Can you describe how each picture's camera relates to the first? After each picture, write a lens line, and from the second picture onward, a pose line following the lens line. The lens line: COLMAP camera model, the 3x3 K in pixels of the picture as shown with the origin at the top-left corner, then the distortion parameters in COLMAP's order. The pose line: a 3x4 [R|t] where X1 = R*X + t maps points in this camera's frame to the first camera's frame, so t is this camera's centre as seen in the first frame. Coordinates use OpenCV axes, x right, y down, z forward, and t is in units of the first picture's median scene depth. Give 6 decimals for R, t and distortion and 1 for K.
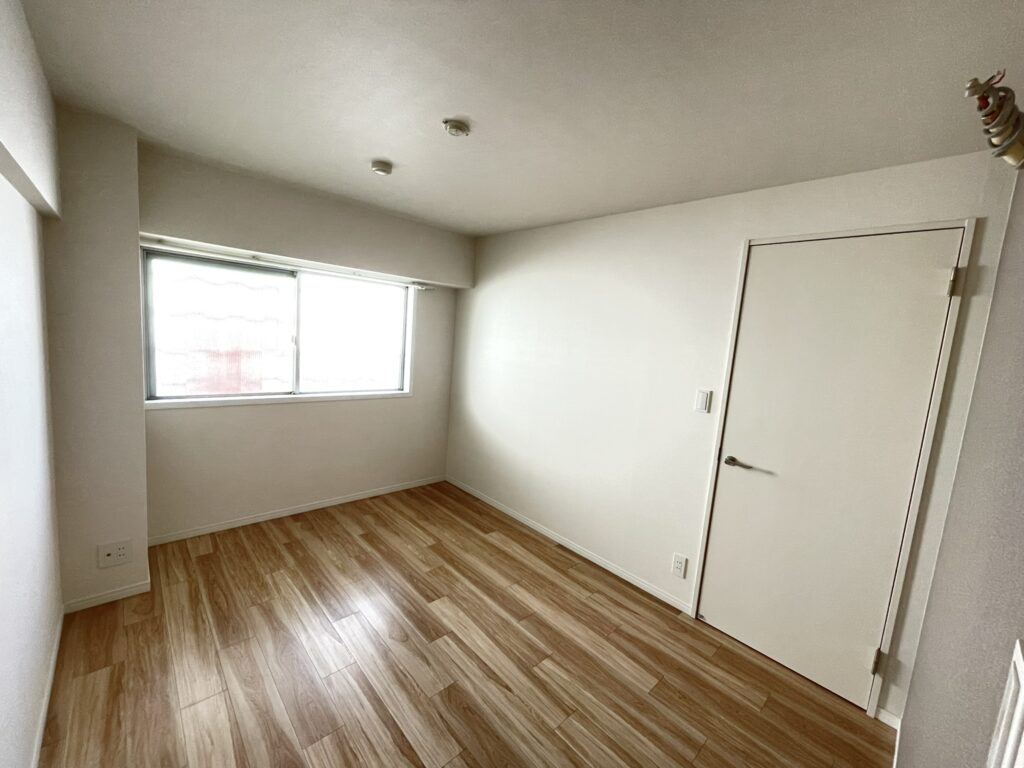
lens RADIAL K [[412.4, 0, 512.7], [0, 412.4, 381.3], [0, 0, 1]] dist [-0.000260, -0.000258]
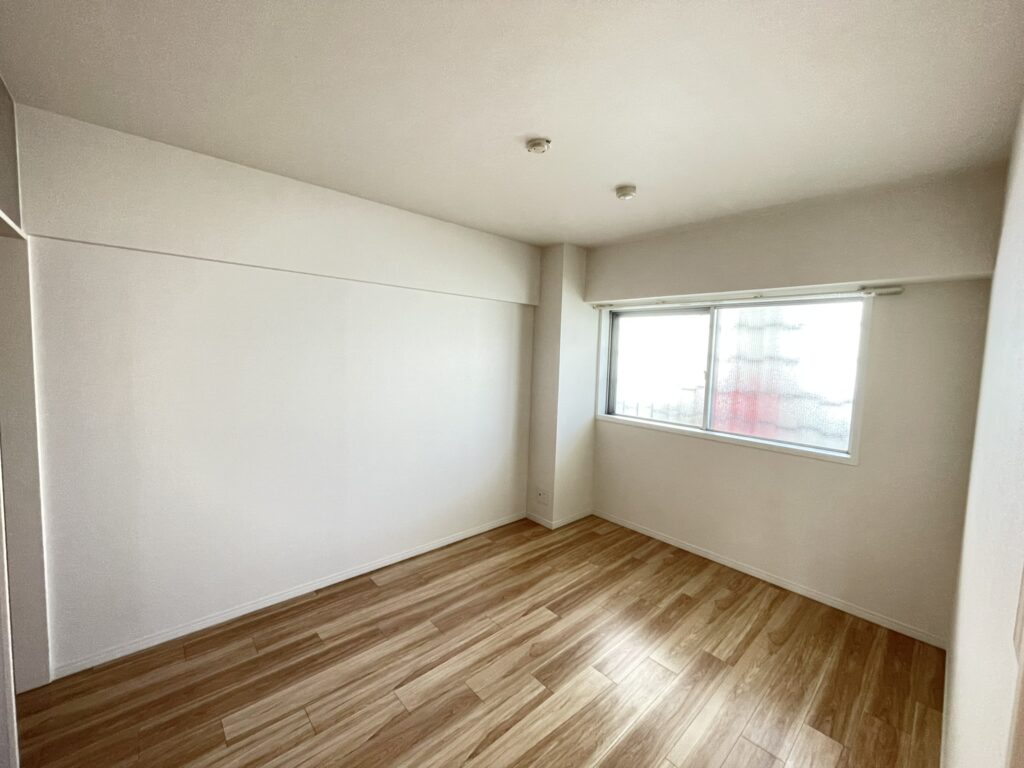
lens RADIAL K [[412.4, 0, 512.7], [0, 412.4, 381.3], [0, 0, 1]] dist [-0.000260, -0.000258]
pose [[-0.013675, -0.008494, -0.999870, 0.675400], [-0.151525, 0.988433, -0.006325, -0.012421], [0.988359, 0.151419, -0.014804, 0.787982]]
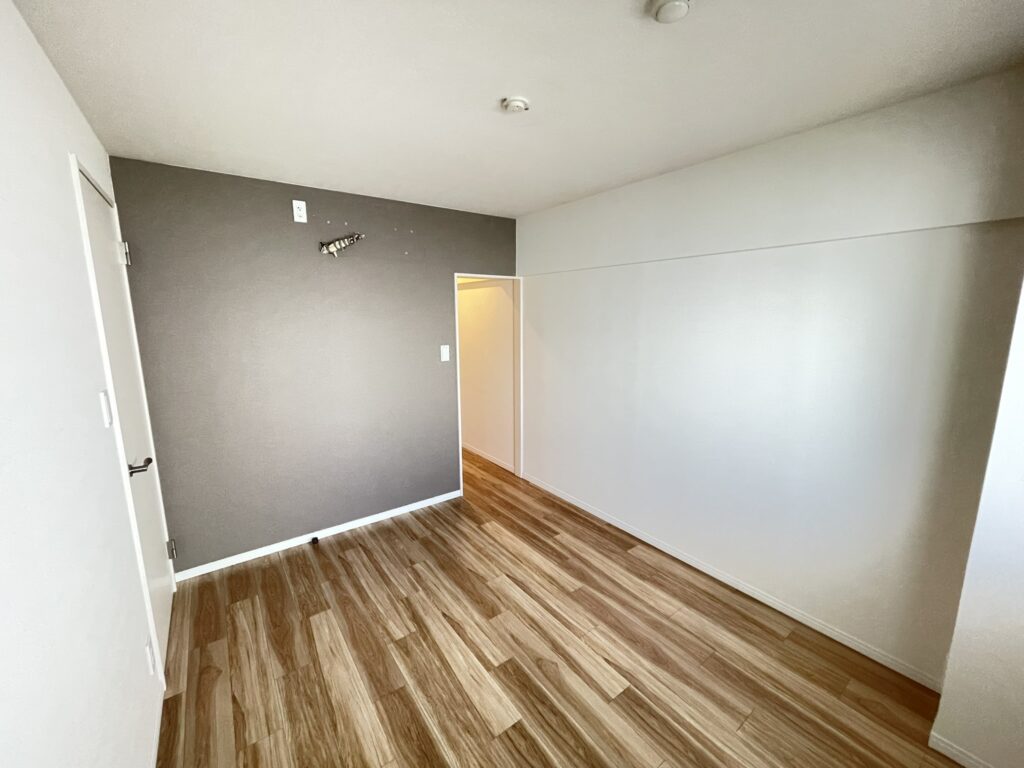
lens RADIAL K [[412.4, 0, 512.7], [0, 412.4, 381.3], [0, 0, 1]] dist [-0.000260, -0.000258]
pose [[-0.989825, -0.095816, 0.105191, -0.216871], [-0.061839, 0.955496, 0.288449, -0.216460], [-0.128148, 0.279009, -0.951699, 1.559716]]
